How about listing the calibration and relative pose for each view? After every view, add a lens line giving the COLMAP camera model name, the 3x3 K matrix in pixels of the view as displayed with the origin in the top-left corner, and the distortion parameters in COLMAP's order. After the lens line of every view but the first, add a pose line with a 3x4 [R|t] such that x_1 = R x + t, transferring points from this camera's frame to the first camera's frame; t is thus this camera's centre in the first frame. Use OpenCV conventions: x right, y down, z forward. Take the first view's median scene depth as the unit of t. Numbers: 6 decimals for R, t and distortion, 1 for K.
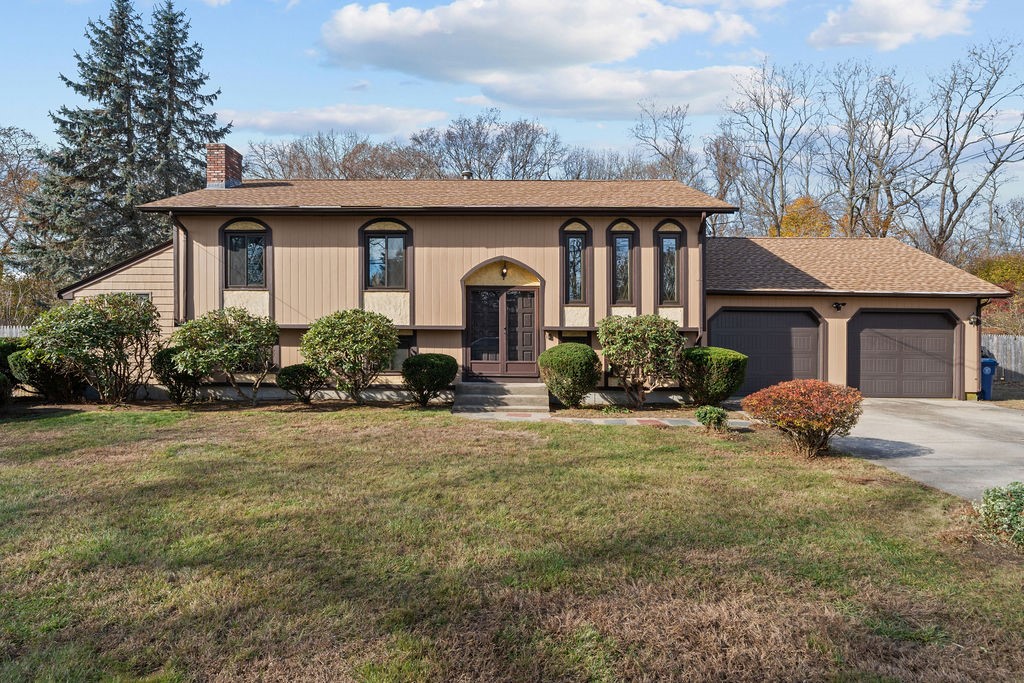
lens RADIAL K [[481.5, 0, 512.5], [0, 481.5, 350.6], [0, 0, 1]] dist [-0.006104, 0.000057]
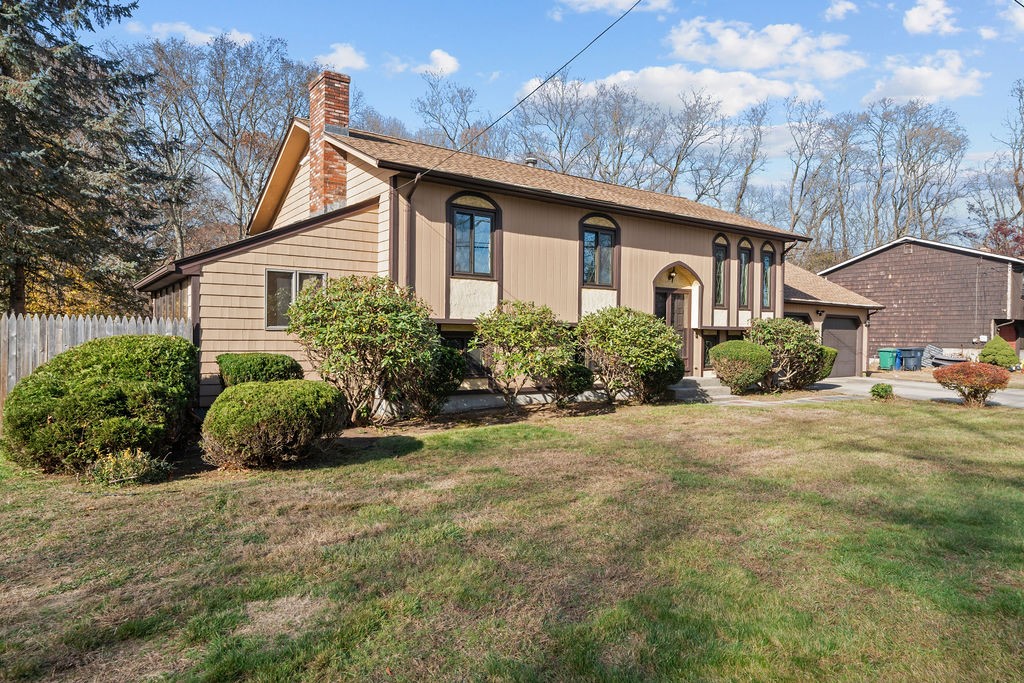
lens RADIAL K [[606.2, 0, 506.5], [0, 606.2, 343.4], [0, 0, 1]] dist [0.006560, 0.000303]
pose [[0.812908, -0.008455, 0.582330, -1.103583], [0.001374, 0.999920, 0.012600, -0.027590], [-0.582390, -0.009442, 0.812855, 0.108713]]
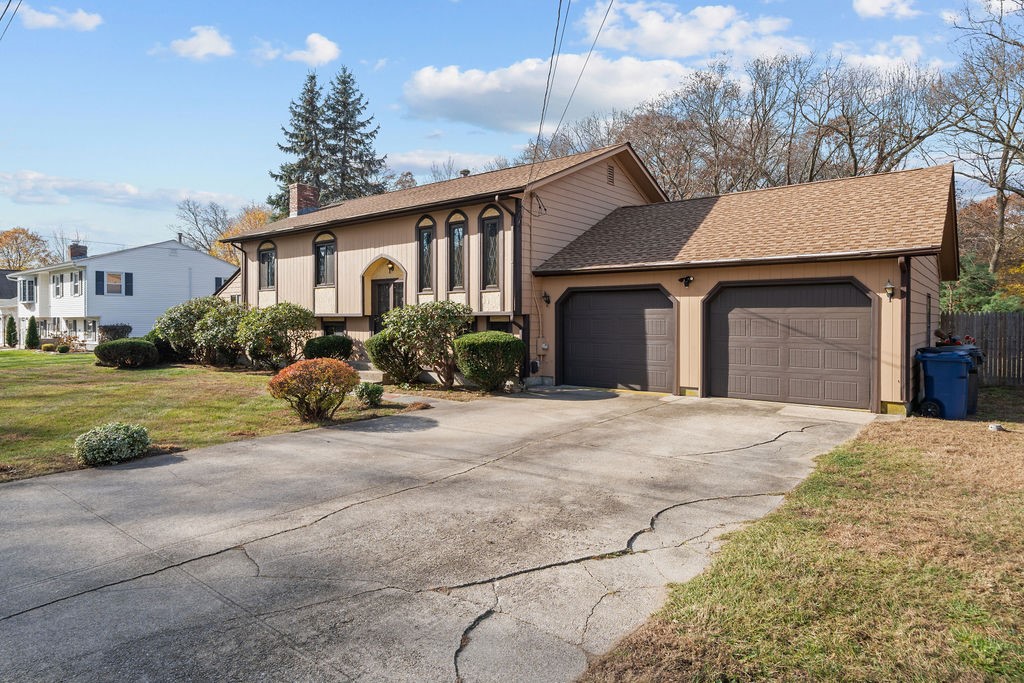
lens RADIAL K [[572.8, 0, 516.6], [0, 572.8, 330.6], [0, 0, 1]] dist [0.000527, -0.000550]
pose [[0.802940, 0.002543, -0.596055, 1.051085], [-0.010734, 0.999890, -0.010194, 0.003232], [0.595963, 0.014583, 0.802879, 0.067182]]
